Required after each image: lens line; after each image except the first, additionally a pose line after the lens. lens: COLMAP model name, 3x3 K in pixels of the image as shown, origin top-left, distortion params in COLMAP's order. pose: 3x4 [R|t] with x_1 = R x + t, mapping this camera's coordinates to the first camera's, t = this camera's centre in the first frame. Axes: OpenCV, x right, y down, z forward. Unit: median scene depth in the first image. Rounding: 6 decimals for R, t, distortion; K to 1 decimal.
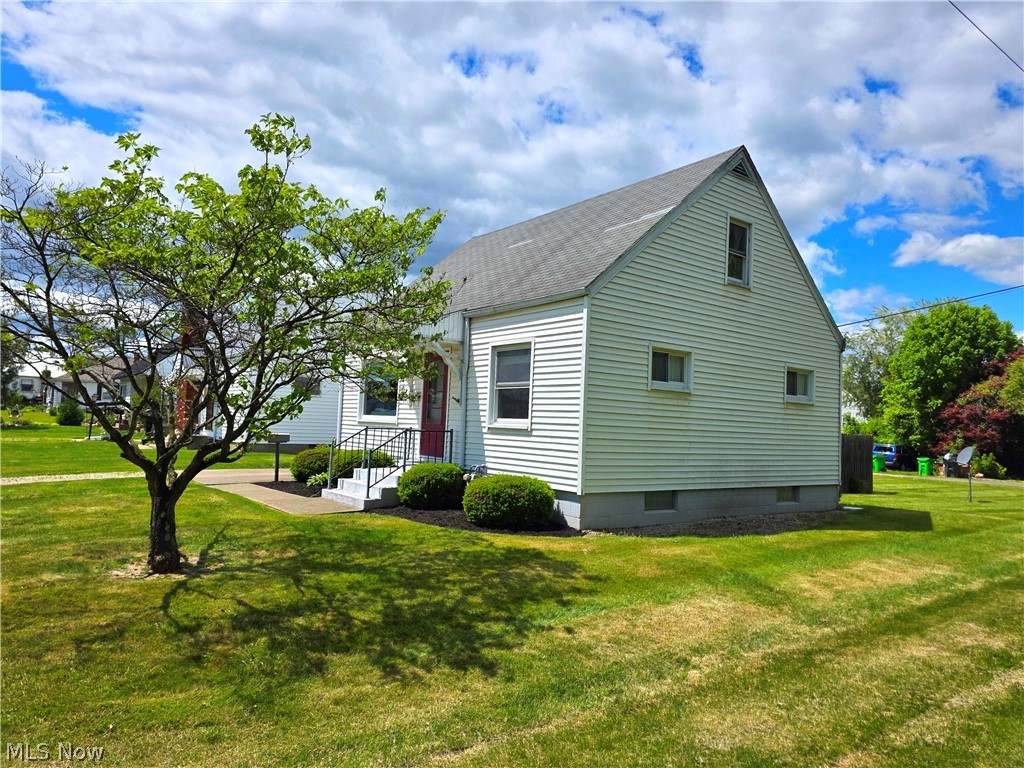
lens RADIAL K [[700.8, 0, 511.0], [0, 700.8, 383.9], [0, 0, 1]] dist [0.007229, 0.002206]
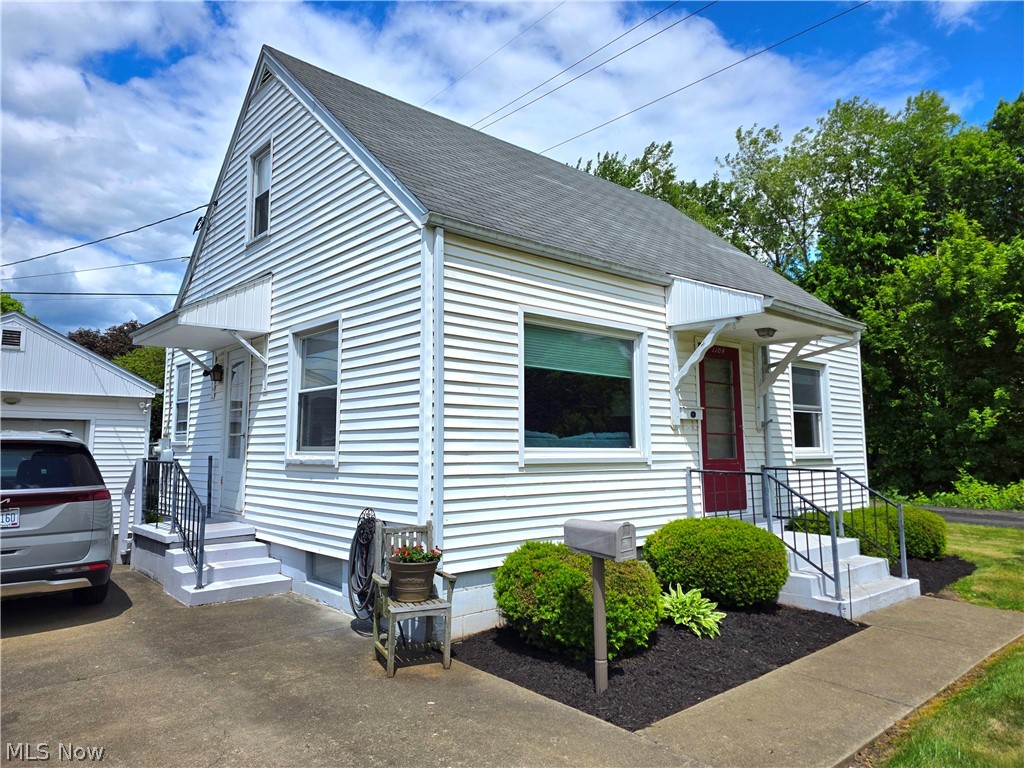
lens RADIAL K [[700.8, 0, 512.7], [0, 700.8, 380.3], [0, 0, 1]] dist [0.007229, 0.002206]
pose [[-0.049574, 0.066416, 0.996560, -0.633479], [-0.054499, 0.996120, -0.069098, 0.034721], [-0.997282, -0.057737, -0.045762, 1.048299]]
